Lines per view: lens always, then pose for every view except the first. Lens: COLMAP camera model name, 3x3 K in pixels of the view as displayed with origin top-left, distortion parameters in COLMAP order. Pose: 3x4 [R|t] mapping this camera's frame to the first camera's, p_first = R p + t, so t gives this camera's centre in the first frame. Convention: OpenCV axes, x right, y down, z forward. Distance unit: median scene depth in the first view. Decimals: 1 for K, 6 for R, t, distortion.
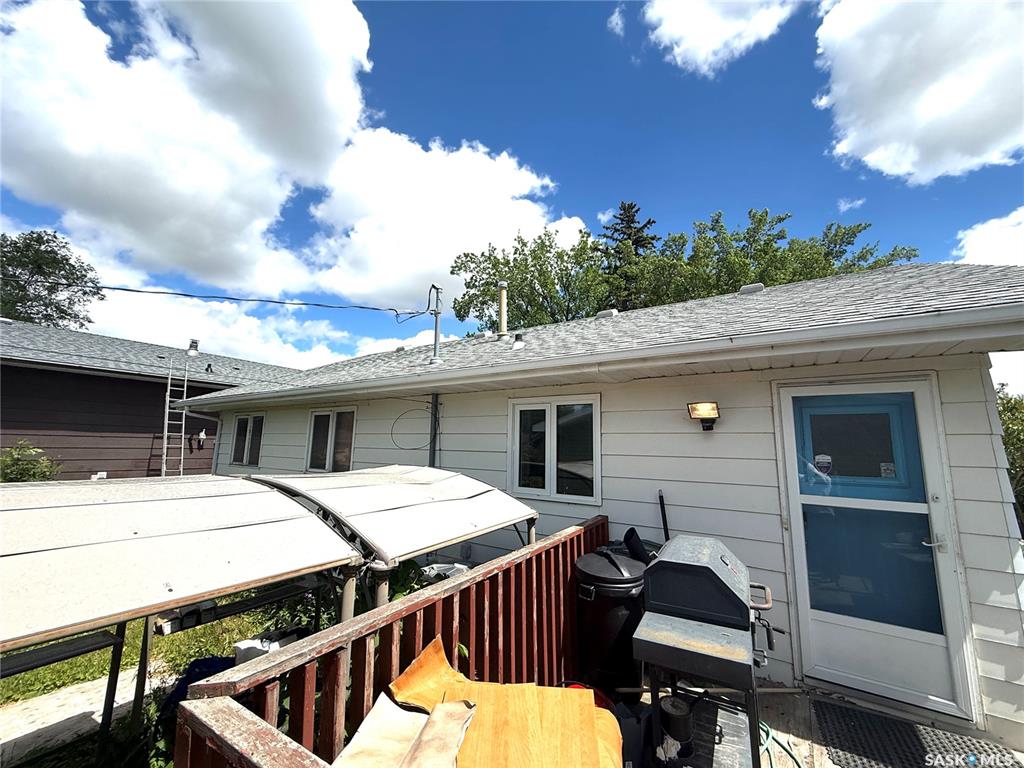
lens RADIAL K [[408.0, 0, 513.4], [0, 408.0, 384.1], [0, 0, 1]] dist [-0.003375, 0.000272]
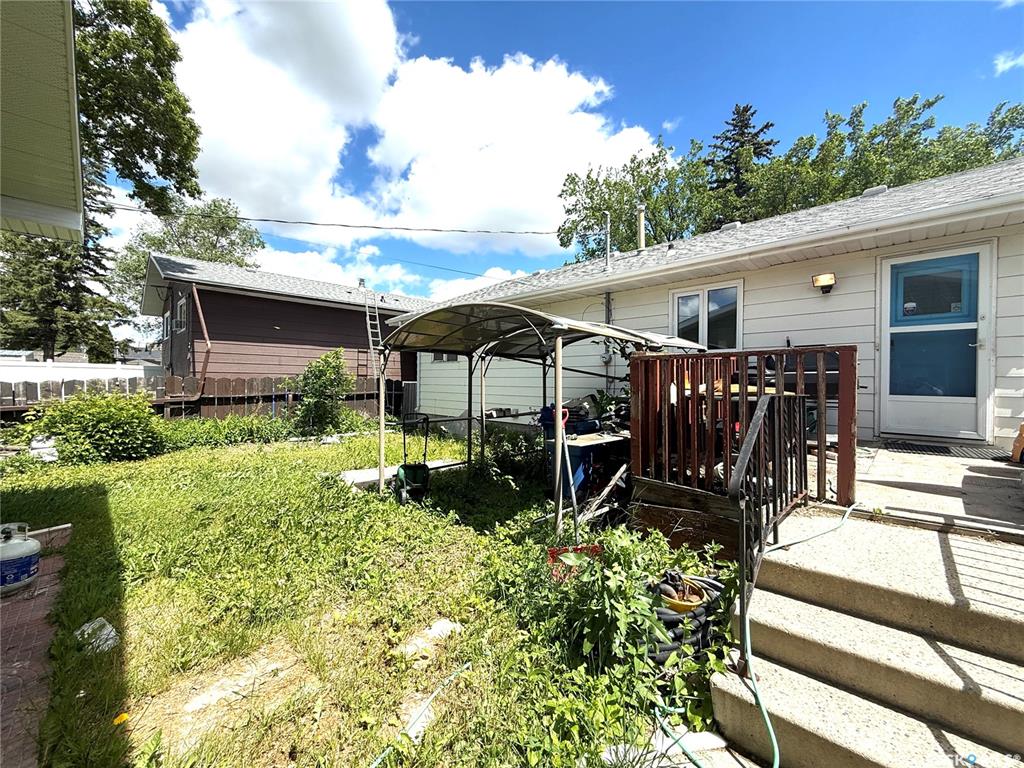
lens RADIAL K [[408.0, 0, 508.7], [0, 408.0, 383.6], [0, 0, 1]] dist [-0.003375, 0.000272]
pose [[0.978555, -0.007292, -0.205857, -0.241451], [0.039305, 0.987621, 0.151852, 0.108537], [0.202202, -0.156686, 0.966728, -0.494544]]
